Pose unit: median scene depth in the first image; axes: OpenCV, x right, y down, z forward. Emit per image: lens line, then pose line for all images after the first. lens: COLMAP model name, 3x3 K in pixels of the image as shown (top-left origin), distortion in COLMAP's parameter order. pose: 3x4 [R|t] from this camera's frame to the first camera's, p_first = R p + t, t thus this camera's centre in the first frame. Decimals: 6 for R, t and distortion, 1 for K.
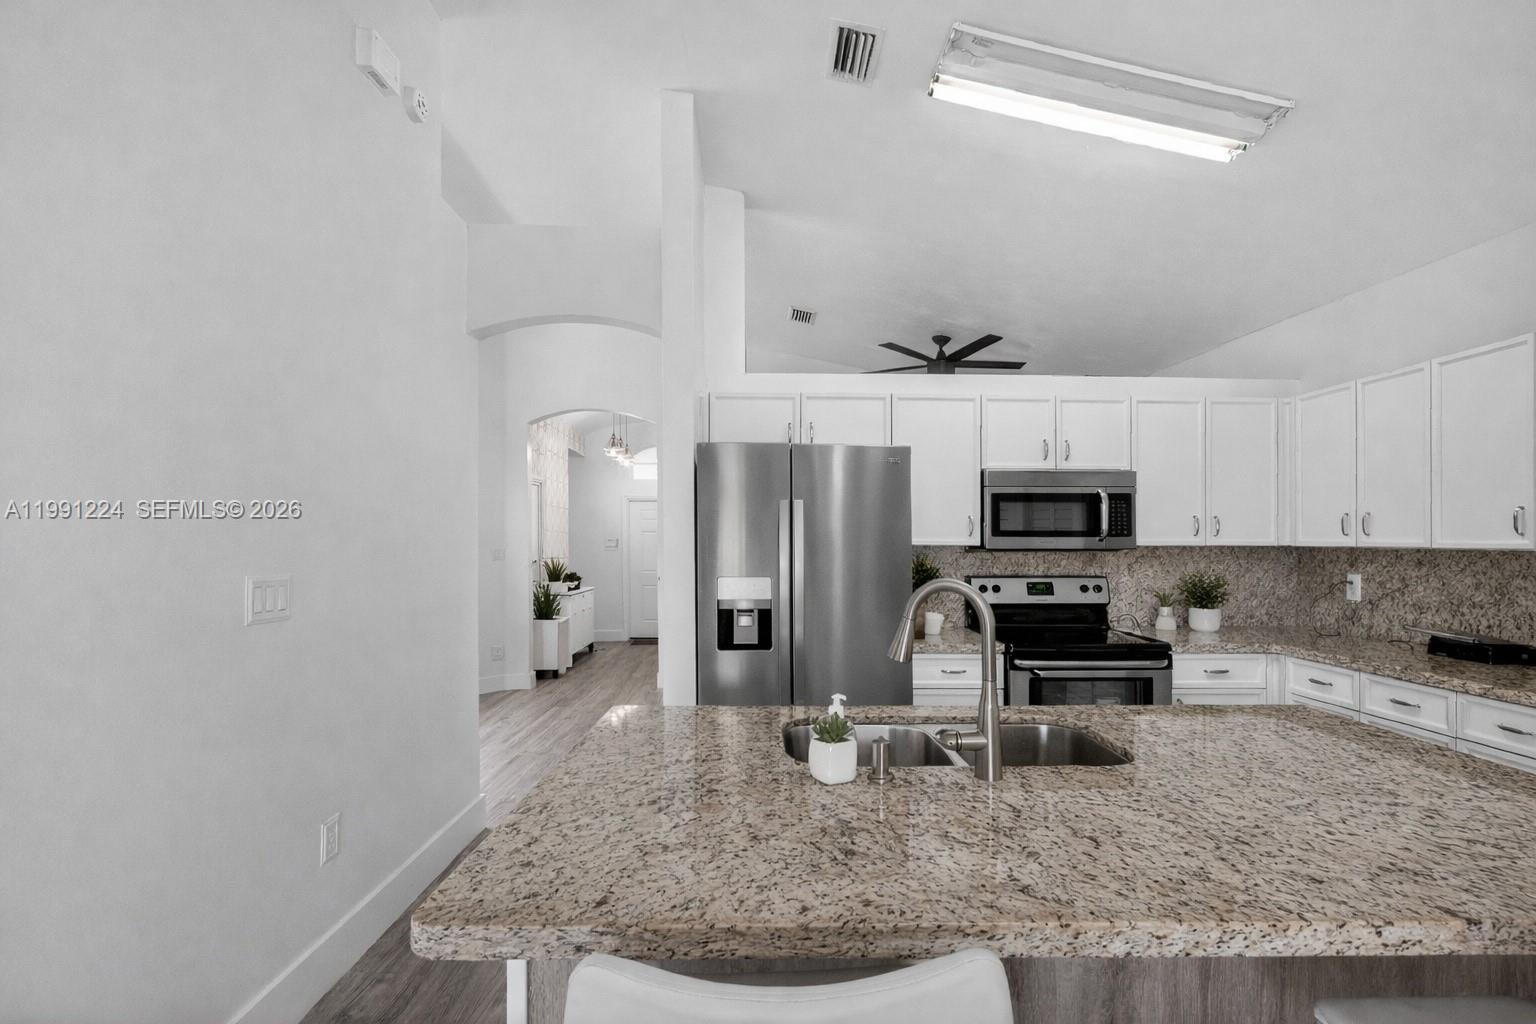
lens RADIAL K [[688.4, 0, 781.6], [0, 688.4, 533.1], [0, 0, 1]] dist [0.001093, 0.000277]
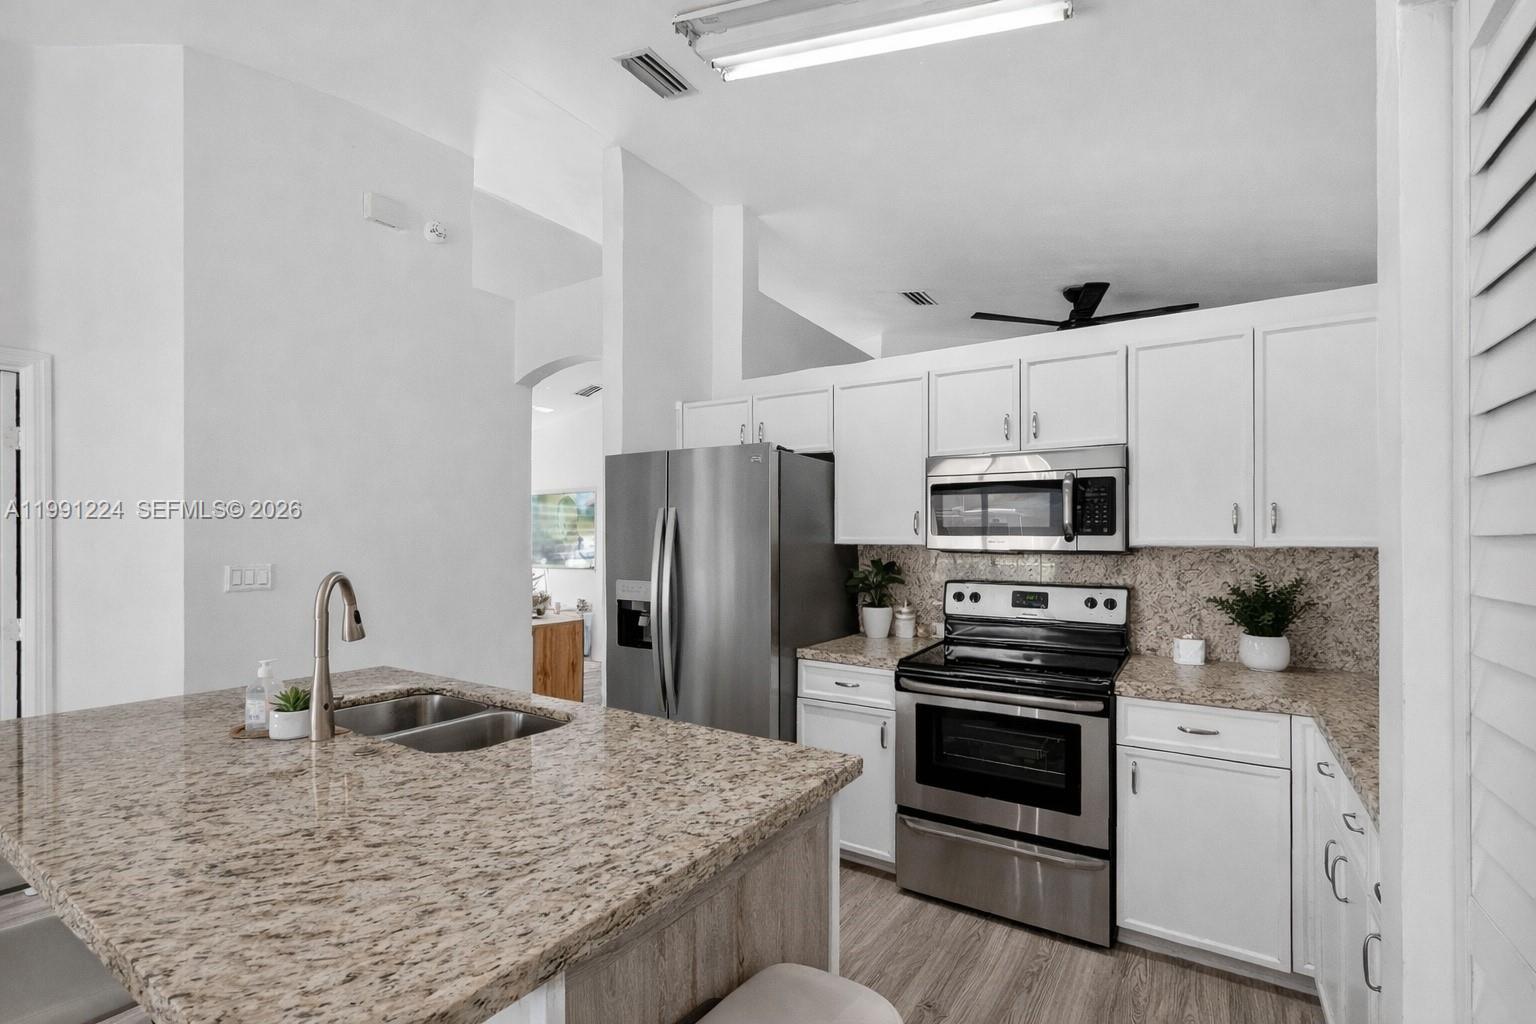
lens RADIAL K [[688.4, 0, 767.4], [0, 688.4, 536.7], [0, 0, 1]] dist [0.001093, 0.000277]
pose [[0.819401, -0.004370, -0.573204, 0.625381], [0.008728, 0.999950, 0.004853, 0.000919], [0.573154, -0.008980, 0.819398, 0.181953]]
